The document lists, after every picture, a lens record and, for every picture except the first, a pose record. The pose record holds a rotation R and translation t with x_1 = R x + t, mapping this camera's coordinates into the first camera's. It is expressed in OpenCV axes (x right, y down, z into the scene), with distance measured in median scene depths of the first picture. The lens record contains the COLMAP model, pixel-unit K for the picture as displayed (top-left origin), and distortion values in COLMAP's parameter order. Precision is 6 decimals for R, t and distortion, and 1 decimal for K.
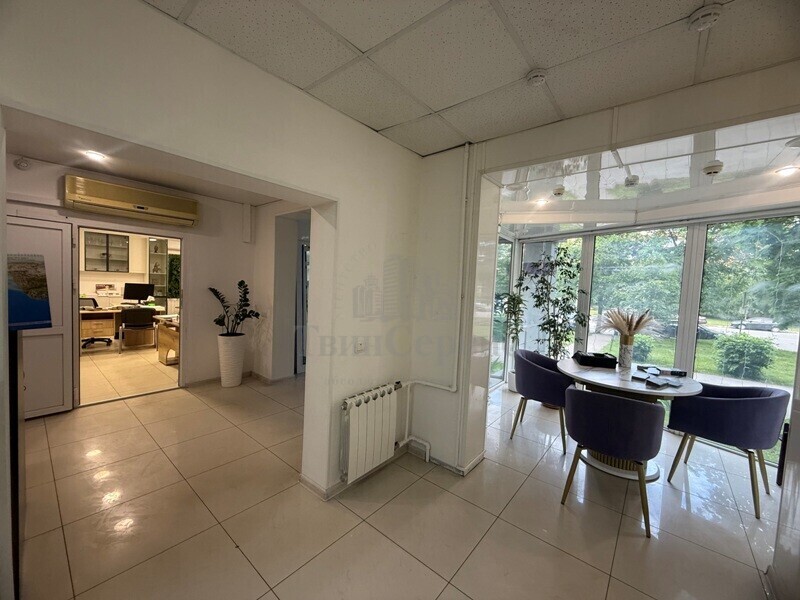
lens RADIAL K [[317.6, 0, 399.0], [0, 317.6, 300.0], [0, 0, 1]] dist [-0.000995, 0.000226]
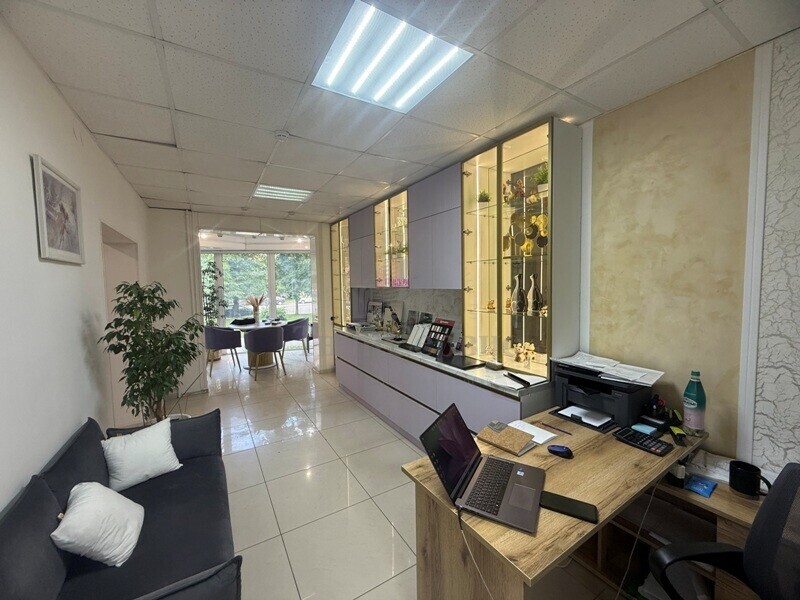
lens RADIAL K [[317.6, 0, 399.6], [0, 317.6, 302.3], [0, 0, 1]] dist [-0.000995, 0.000226]
pose [[0.331542, -0.098606, 0.938273, -0.934421], [0.075072, 0.994127, 0.077949, -0.013590], [-0.940449, 0.044594, 0.336997, -0.598727]]
